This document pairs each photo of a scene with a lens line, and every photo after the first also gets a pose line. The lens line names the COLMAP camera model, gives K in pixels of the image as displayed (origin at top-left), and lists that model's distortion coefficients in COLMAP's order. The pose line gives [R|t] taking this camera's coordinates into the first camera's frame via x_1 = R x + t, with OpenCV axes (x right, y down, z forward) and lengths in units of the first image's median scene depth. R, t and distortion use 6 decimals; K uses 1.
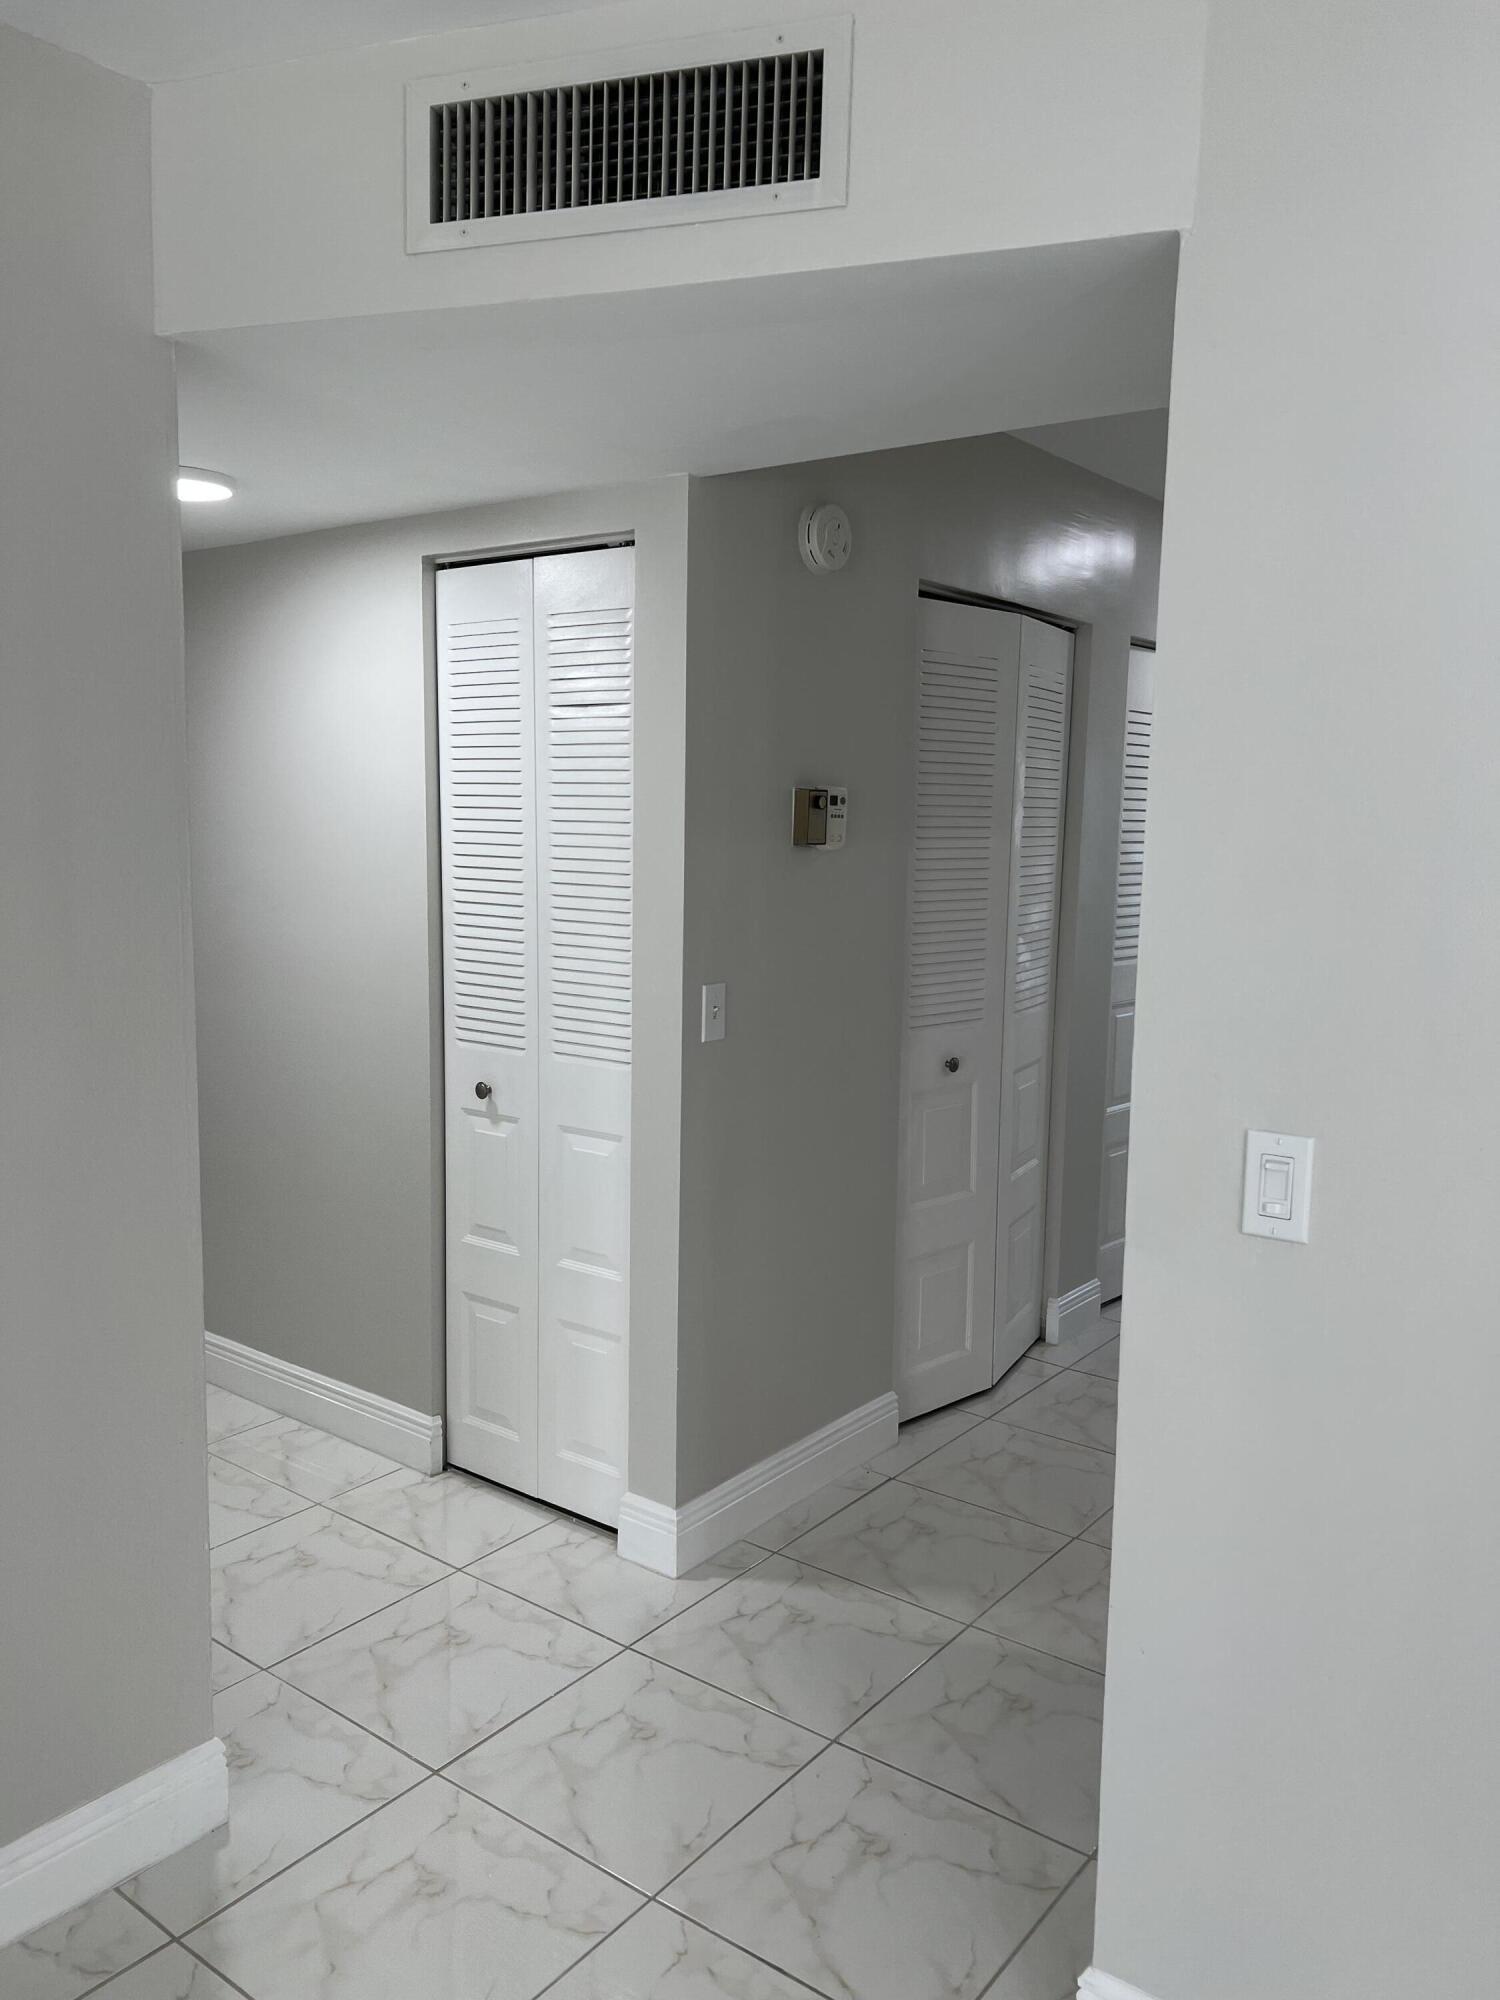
lens RADIAL K [[1501.6, 0, 725.8], [0, 1501.6, 962.5], [0, 0, 1]] dist [0.047229, -0.063275]
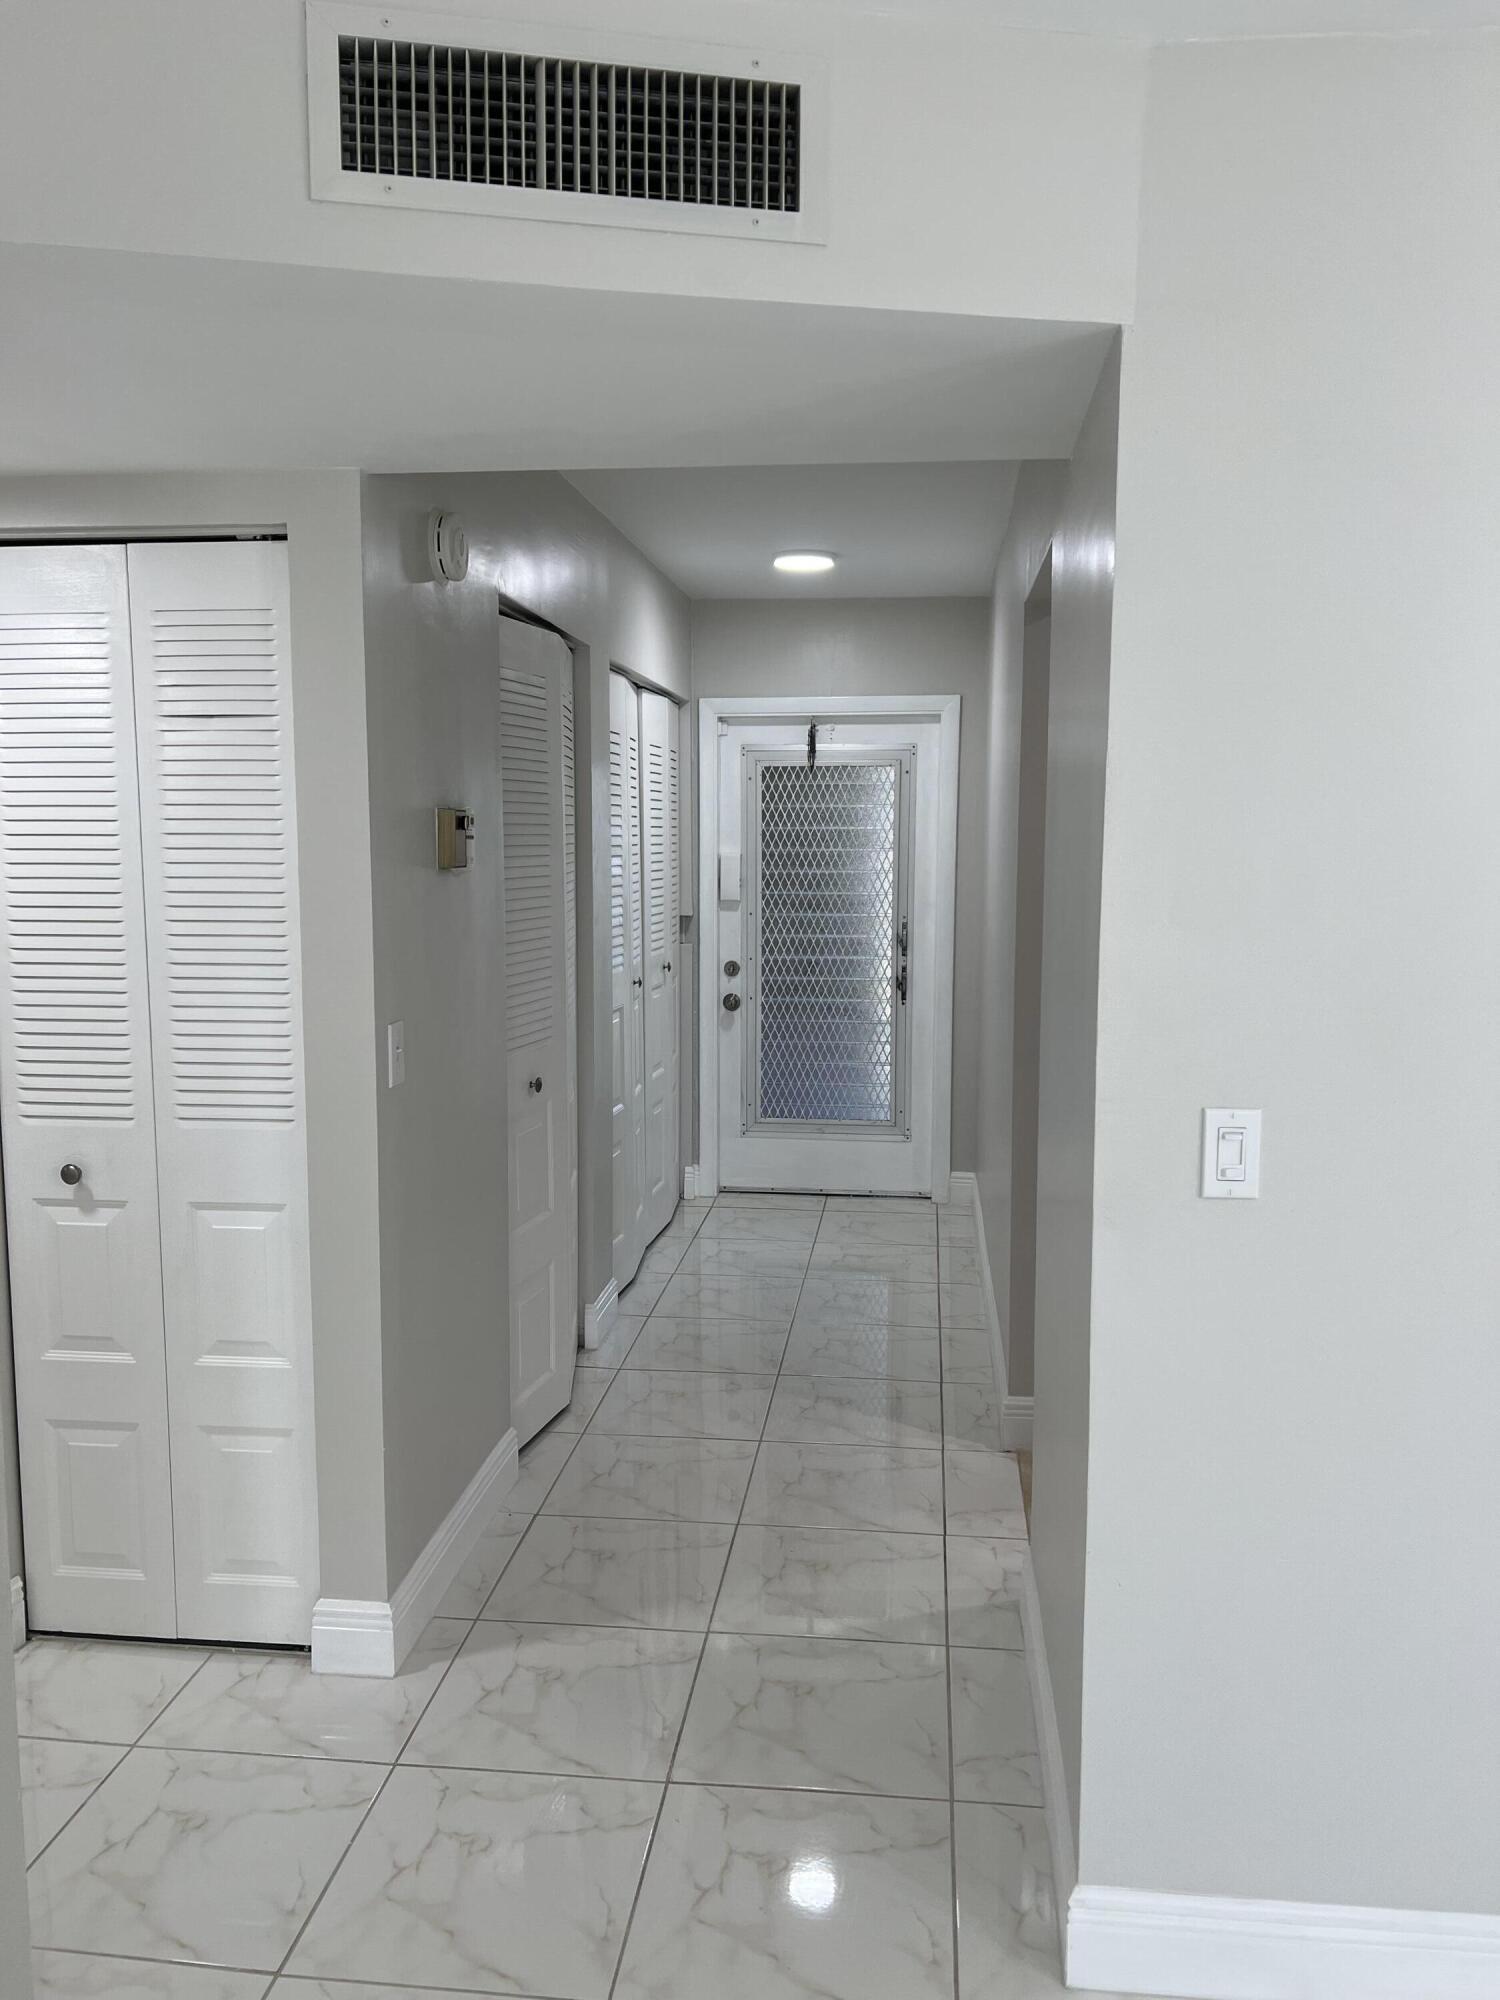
lens RADIAL K [[1501.6, 0, 729.7], [0, 1501.6, 956.0], [0, 0, 1]] dist [0.047229, -0.063275]
pose [[0.860391, -0.061124, 0.505956, -0.279542], [0.065266, 0.997822, 0.009560, -0.021133], [-0.505438, 0.024796, 0.862506, 0.093817]]
